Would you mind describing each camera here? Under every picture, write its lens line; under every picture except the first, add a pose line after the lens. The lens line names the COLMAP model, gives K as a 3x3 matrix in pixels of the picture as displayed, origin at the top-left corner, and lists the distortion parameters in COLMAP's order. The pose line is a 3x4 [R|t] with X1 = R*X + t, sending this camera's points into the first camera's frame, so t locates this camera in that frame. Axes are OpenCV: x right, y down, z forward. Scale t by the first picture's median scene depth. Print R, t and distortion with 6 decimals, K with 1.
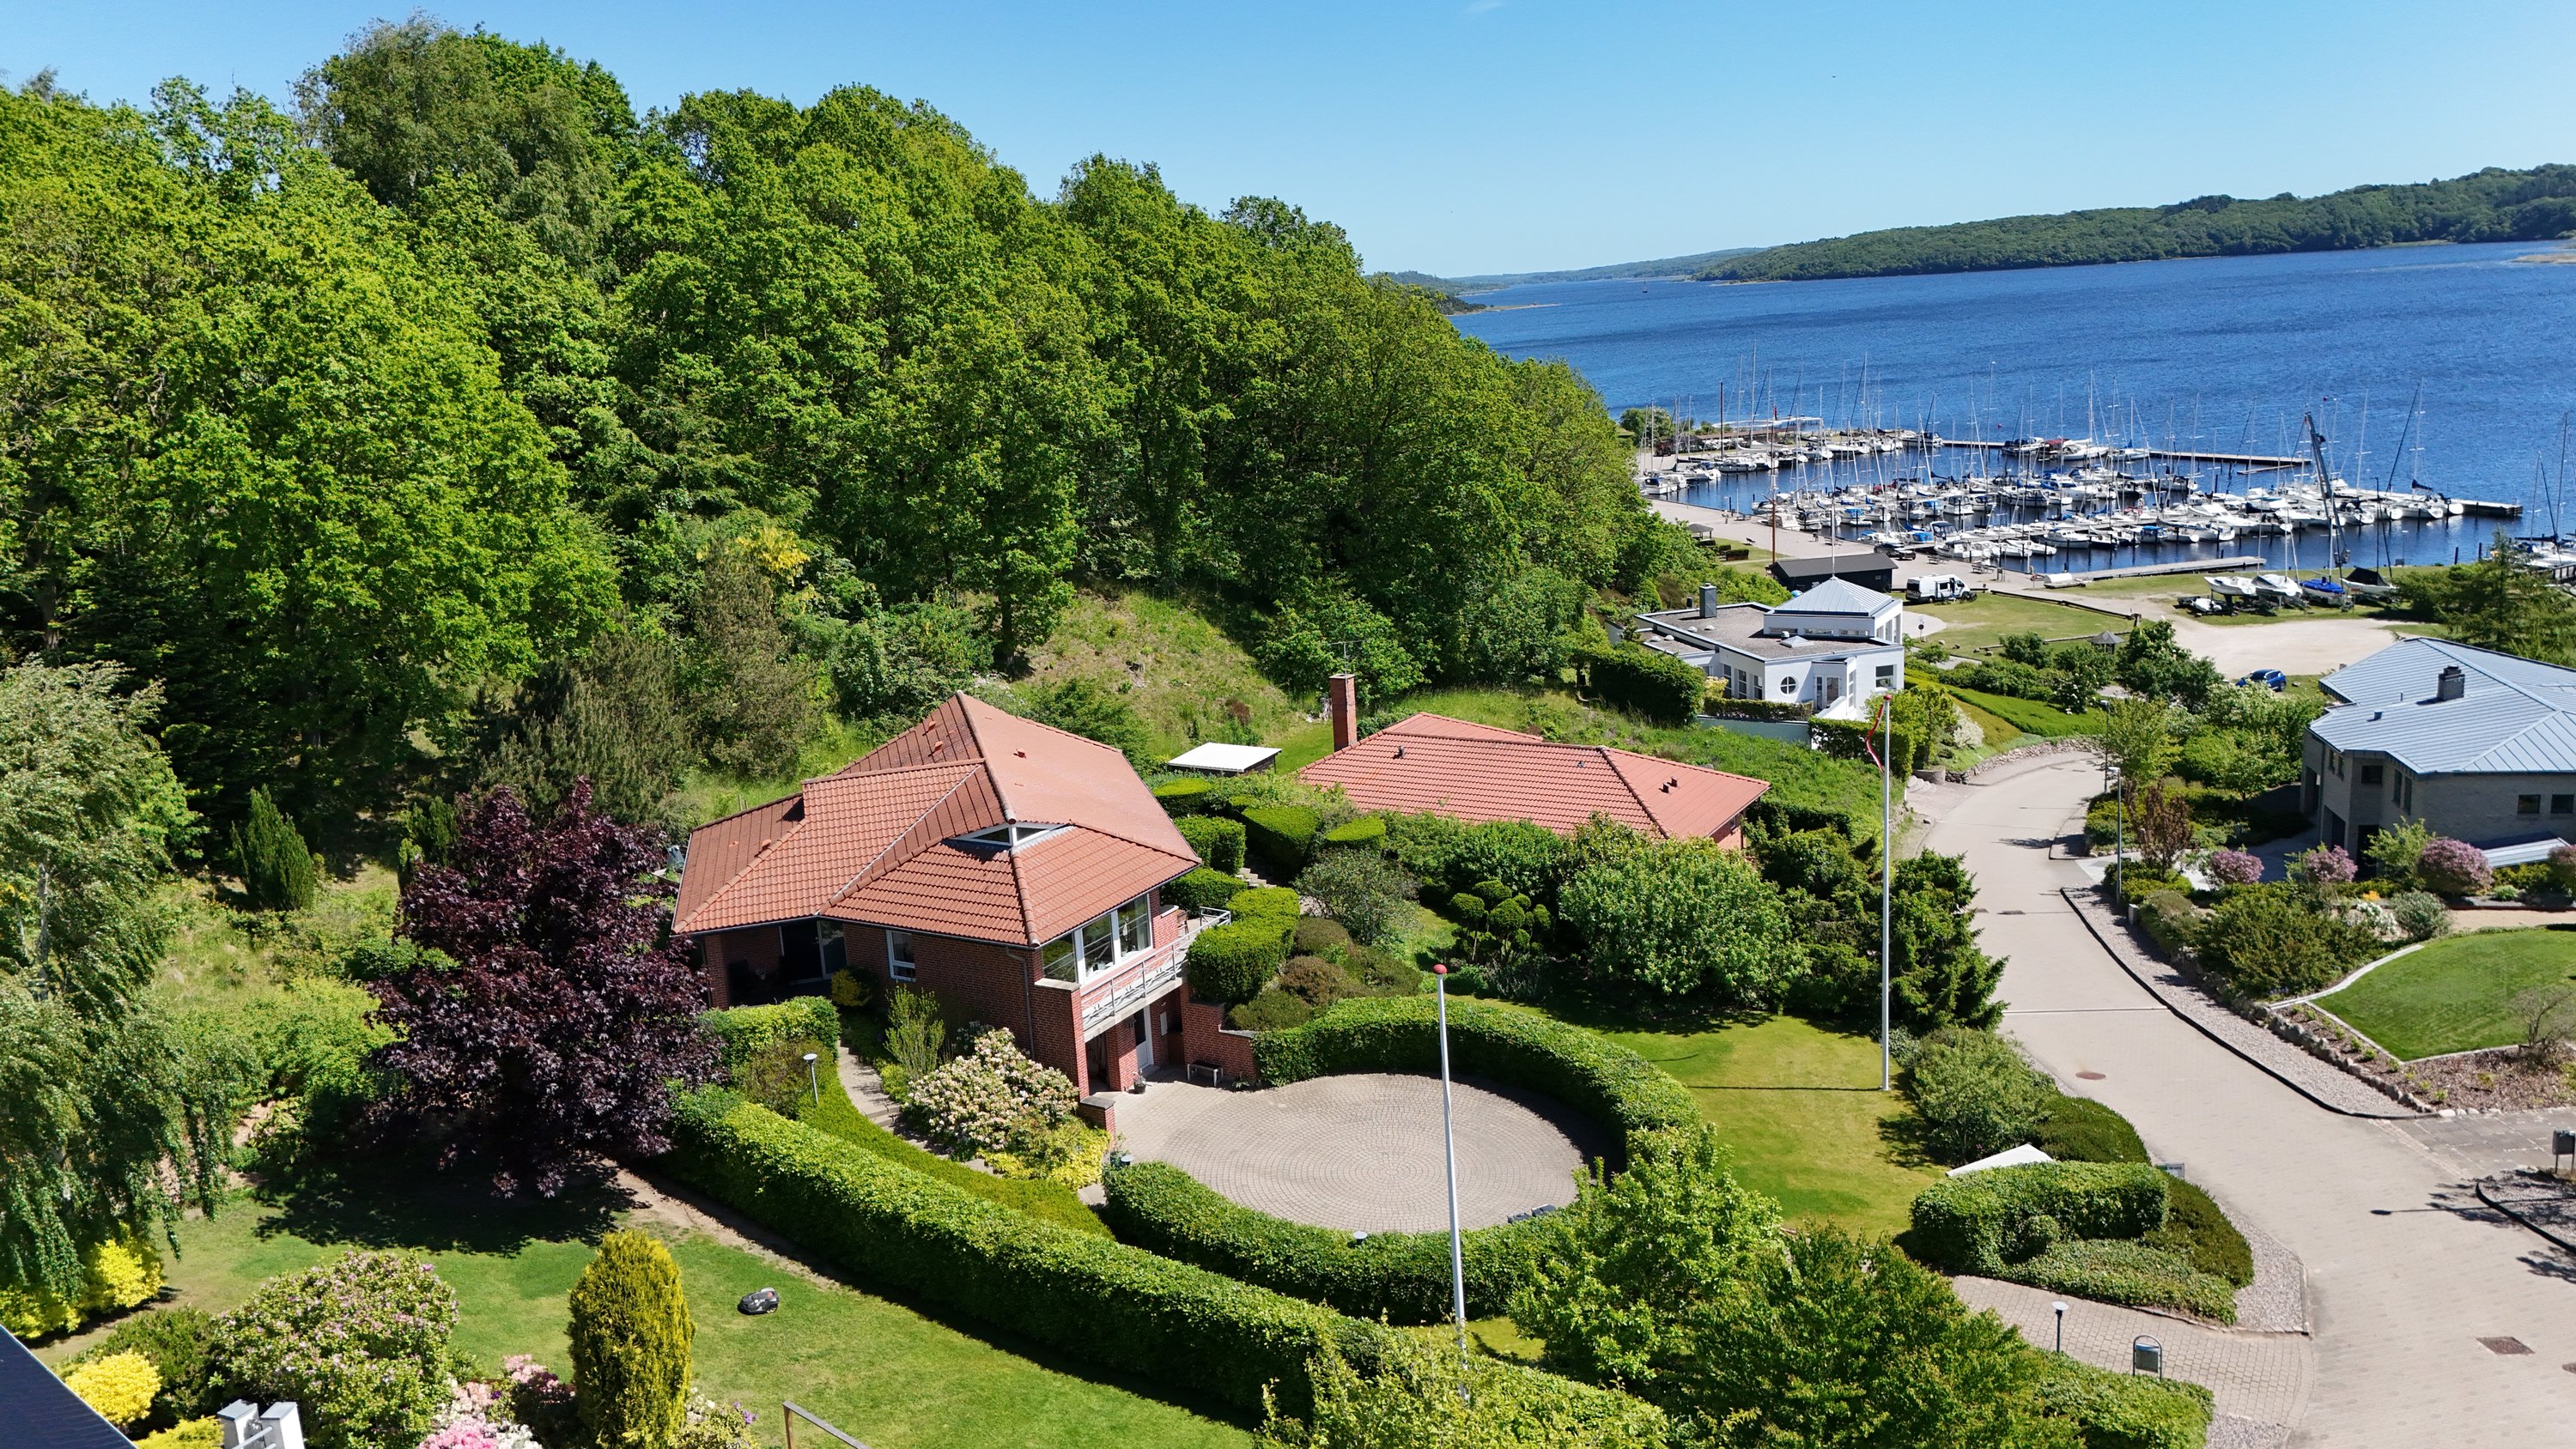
lens RADIAL K [[1884.7, 0, 1287.8], [0, 1884.7, 724.9], [0, 0, 1]] dist [0.086613, -0.092934]
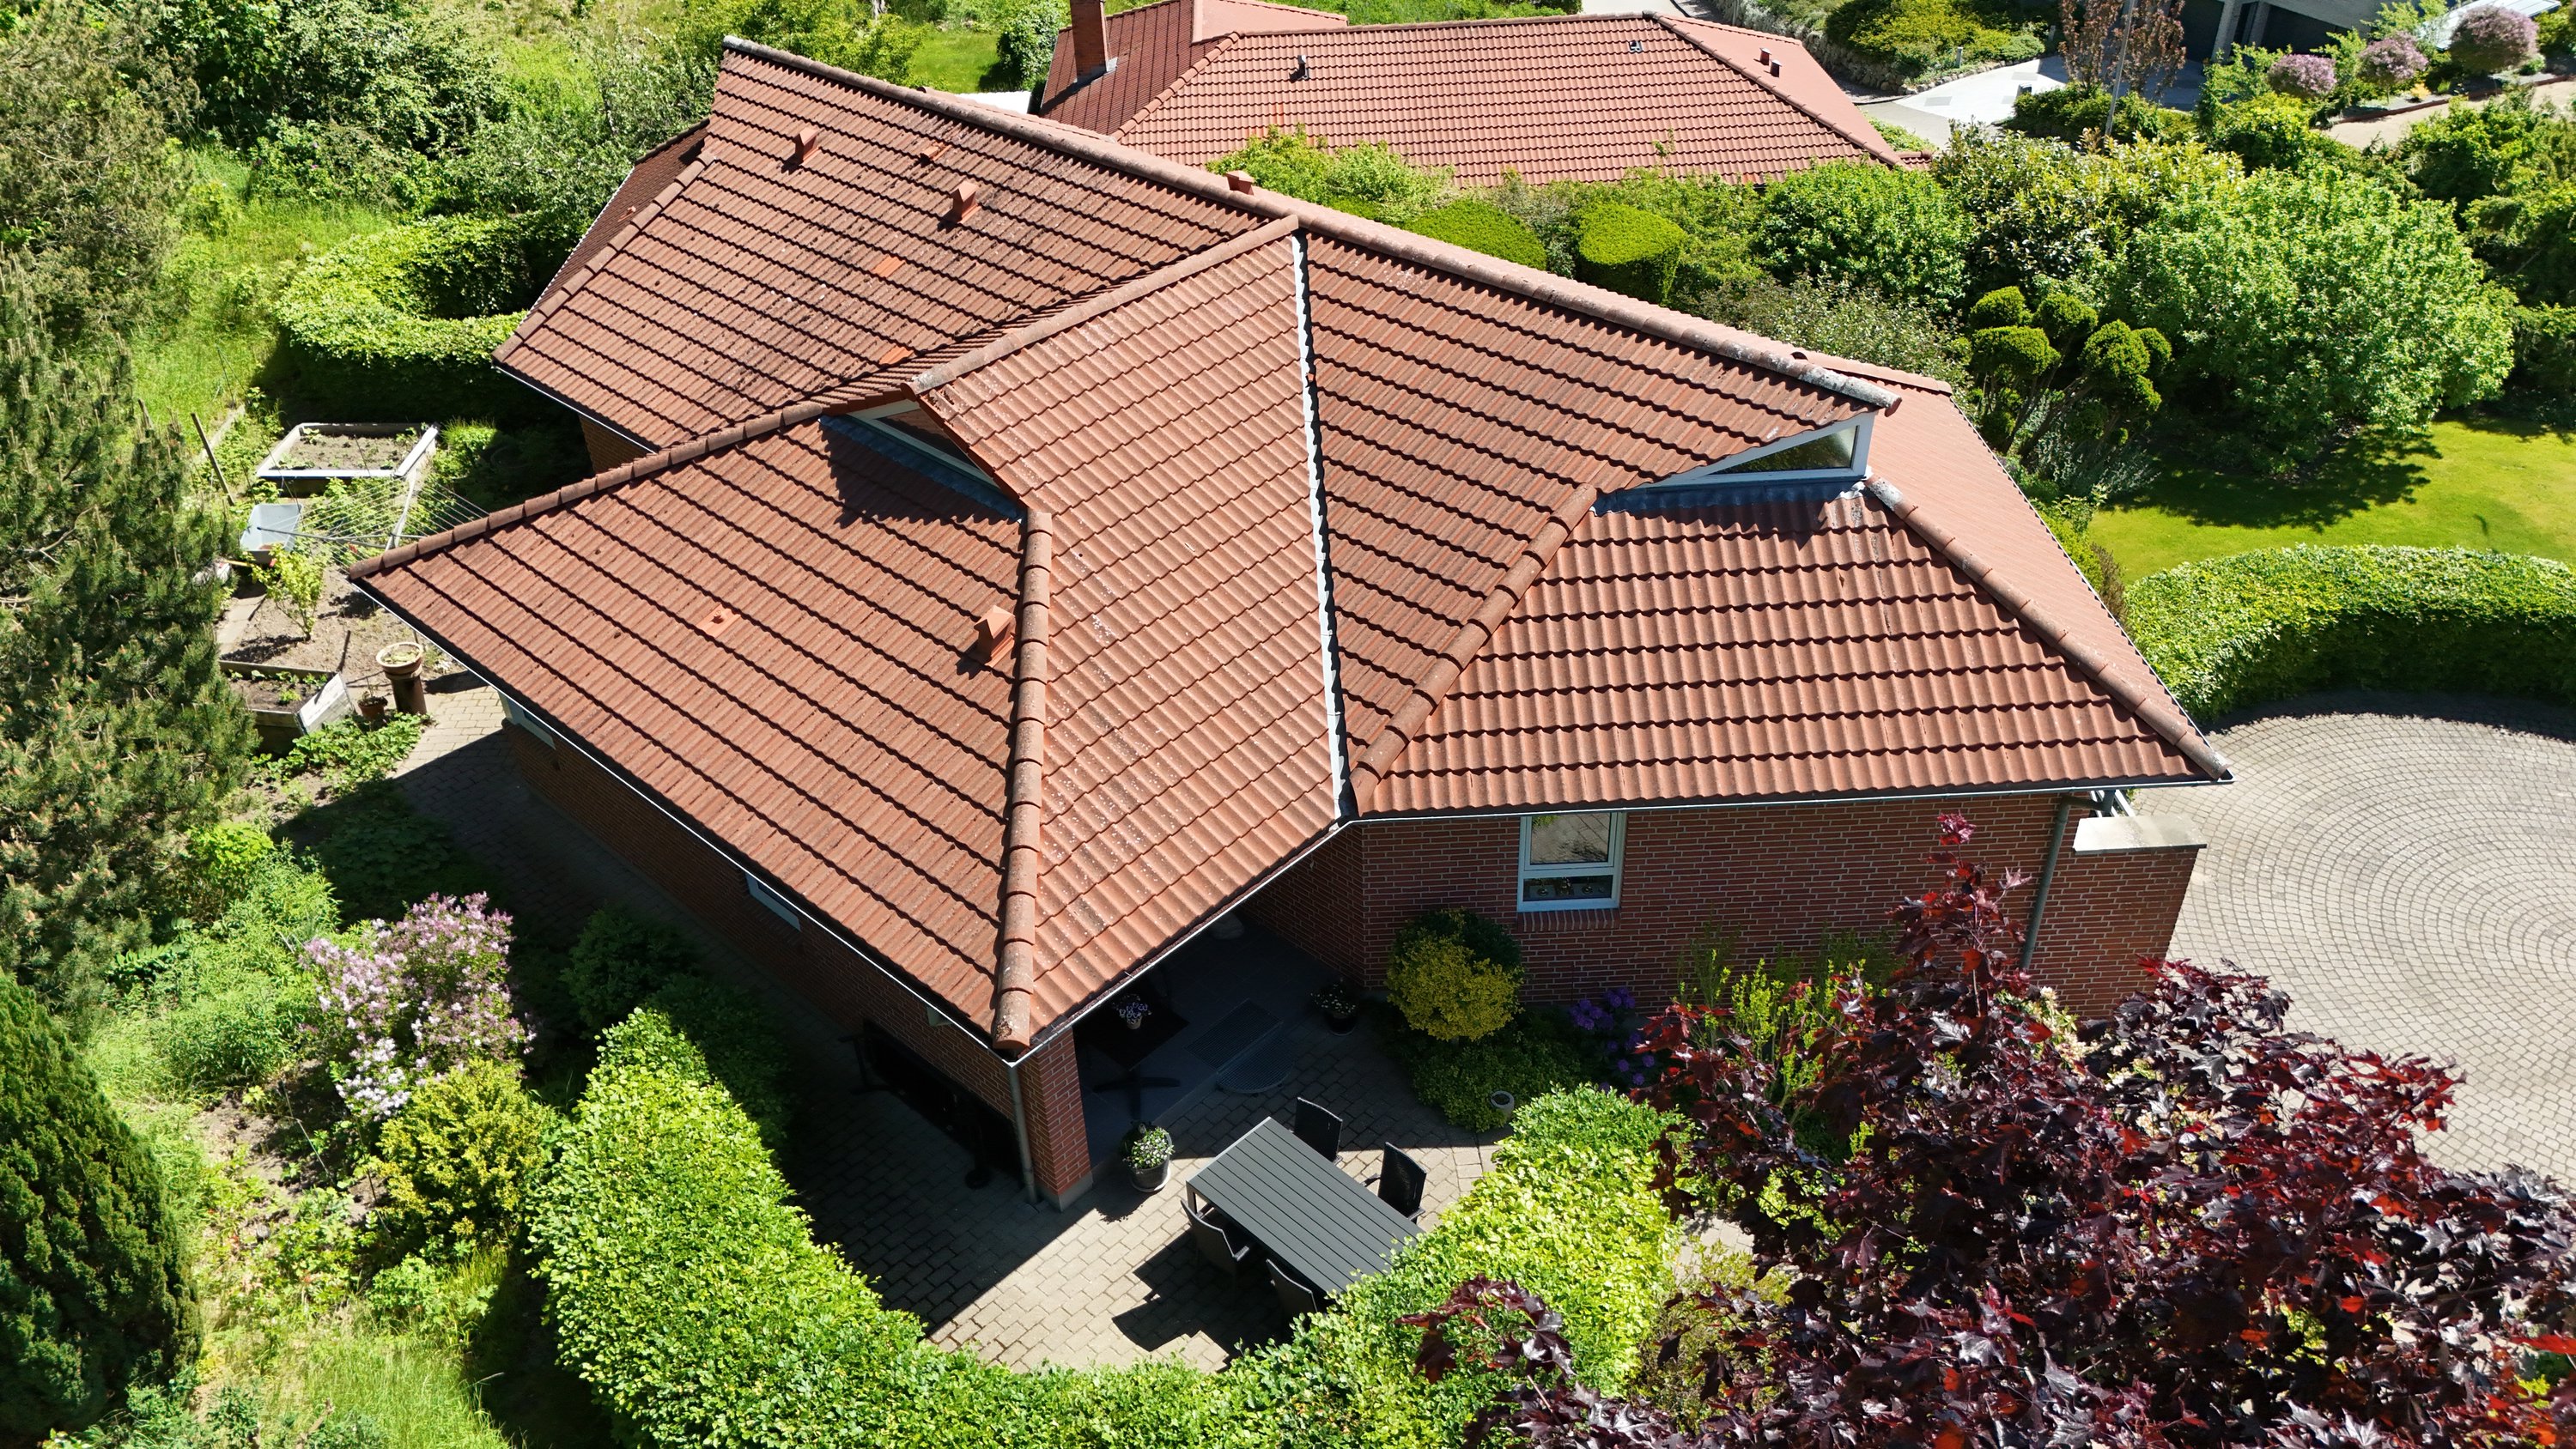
lens RADIAL K [[1884.7, 0, 1281.6], [0, 1884.7, 718.8], [0, 0, 1]] dist [0.086613, -0.092934]
pose [[0.841595, -0.285384, 0.458556, -0.243900], [0.104394, 0.918947, 0.380314, -0.022119], [-0.529924, -0.272200, 0.803173, 0.466525]]
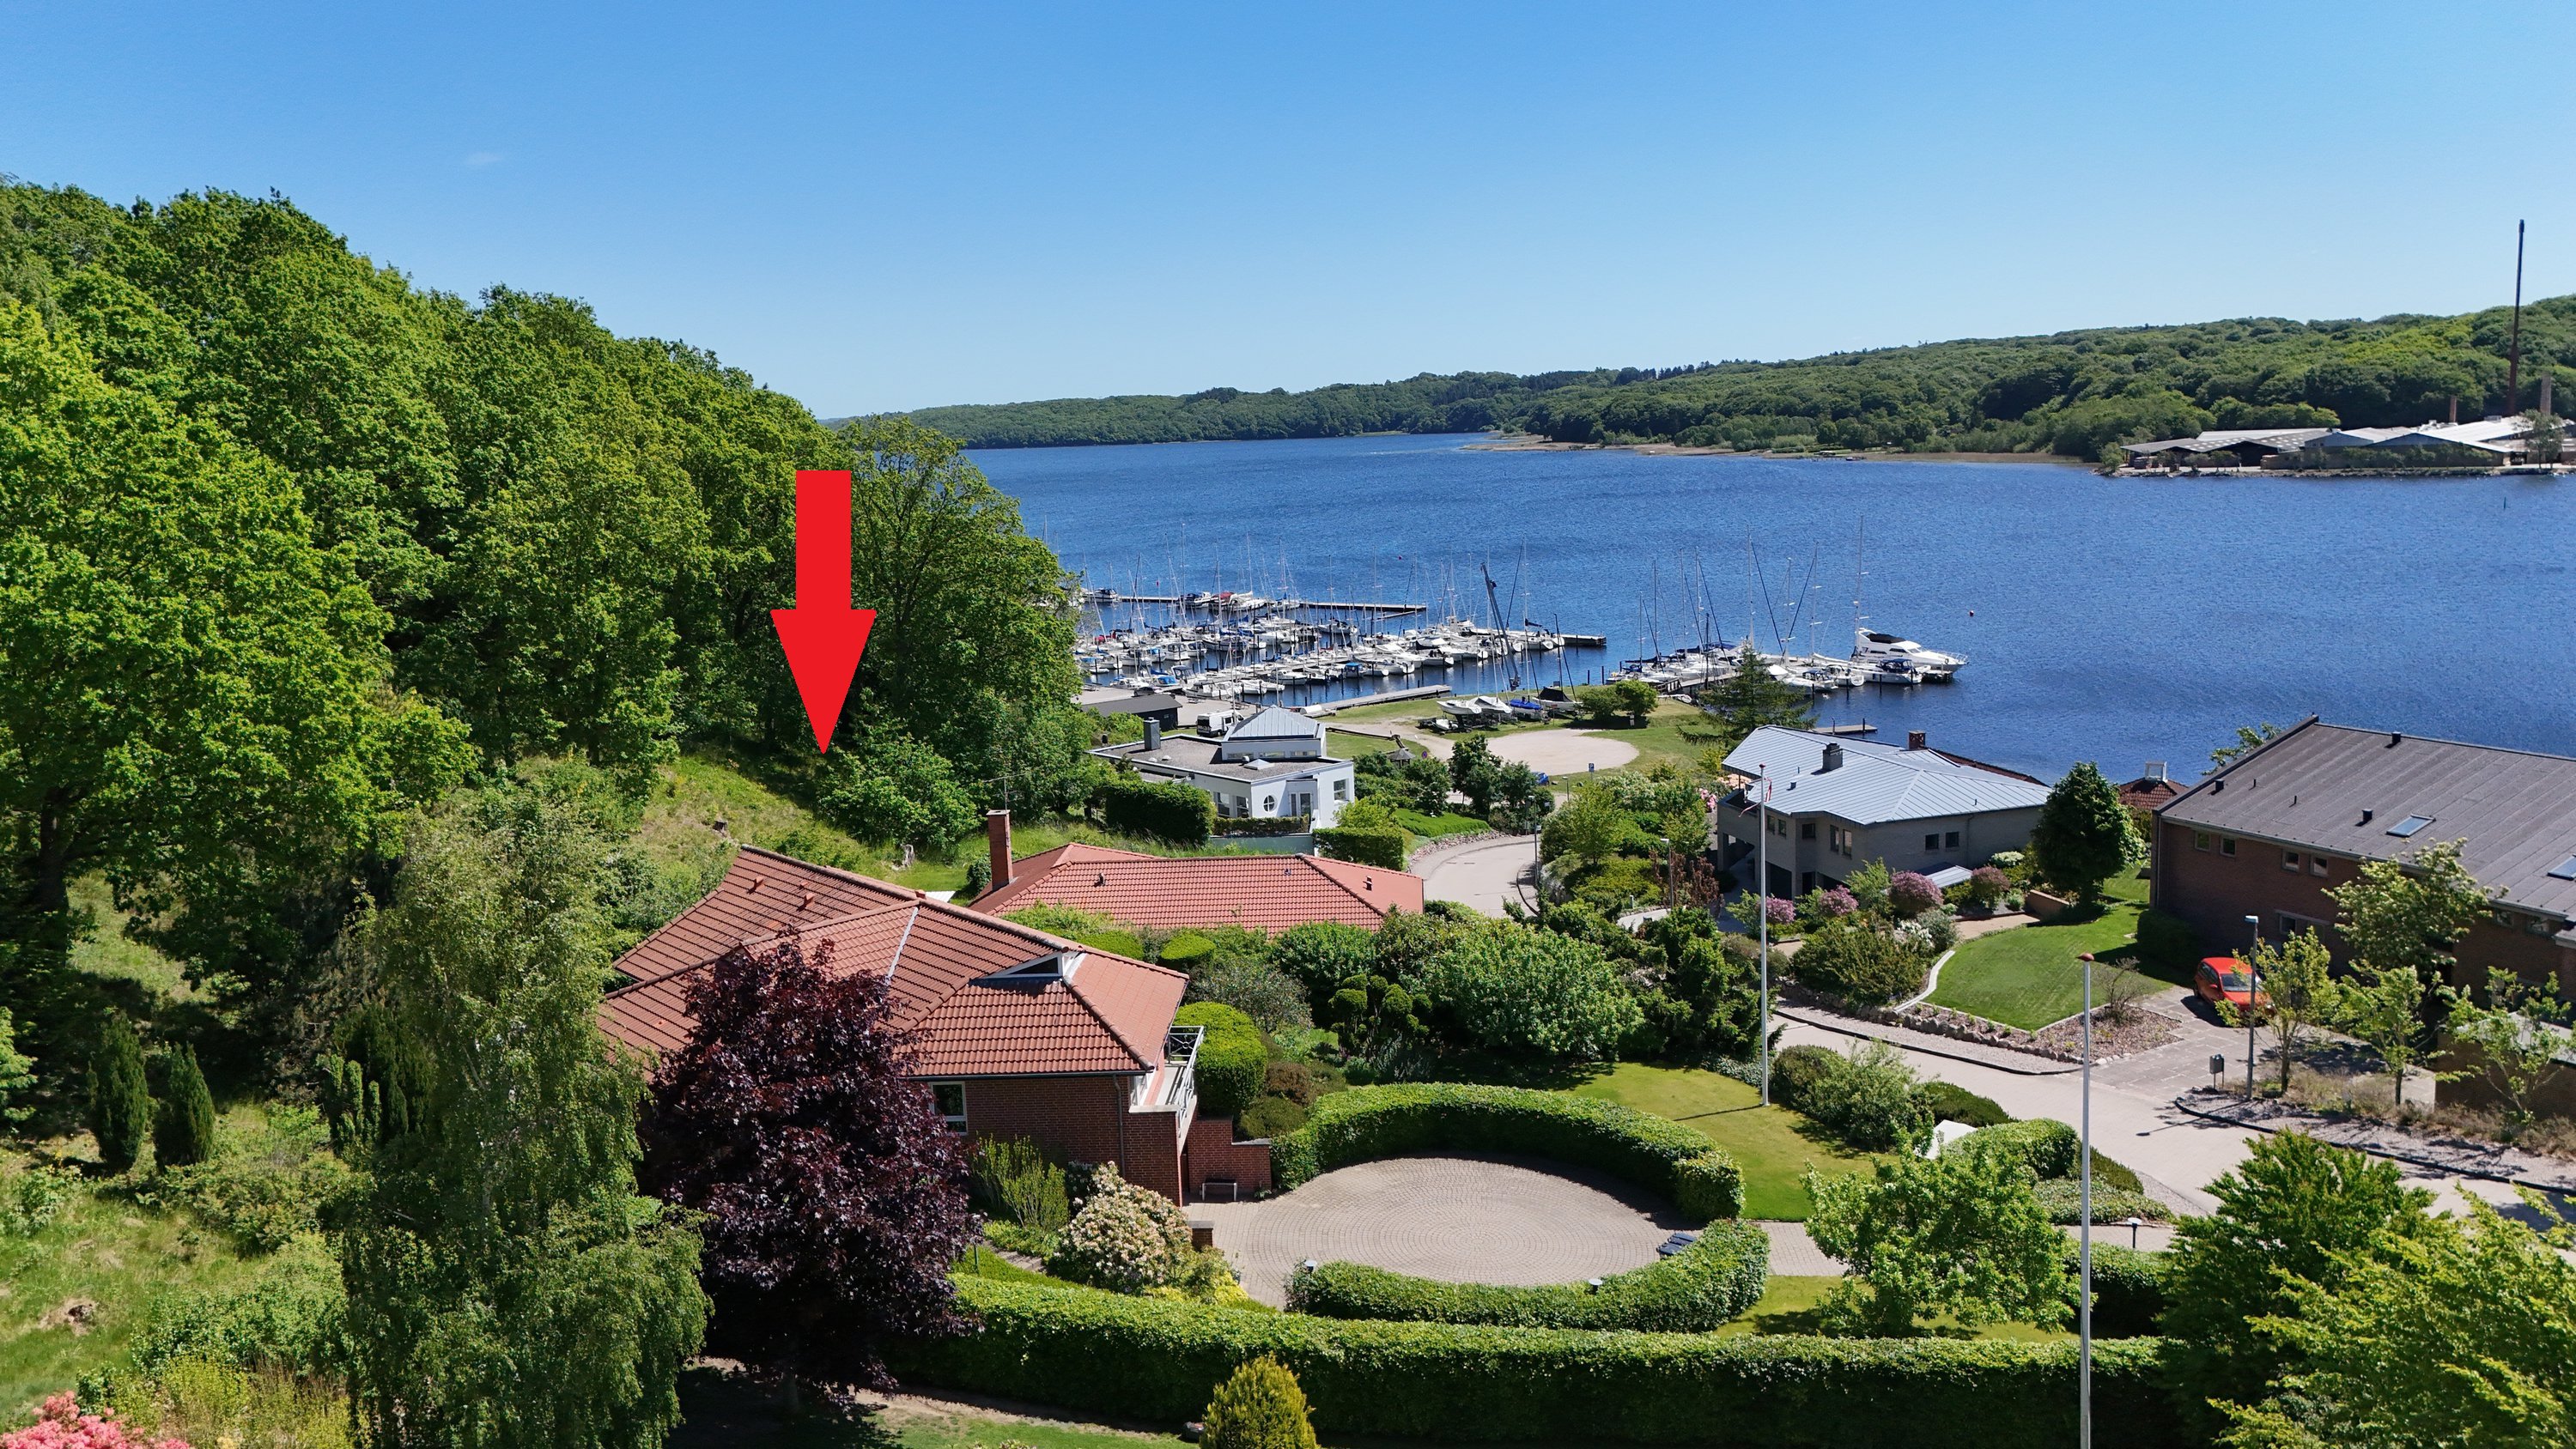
lens RADIAL K [[1884.7, 0, 1291.0], [0, 1884.7, 712.4], [0, 0, 1]] dist [0.086613, -0.092934]
pose [[0.887219, -0.047960, 0.458849, -0.289583], [0.090180, 0.993425, -0.070535, 0.005590], [-0.452449, 0.103959, 0.885710, 0.048095]]
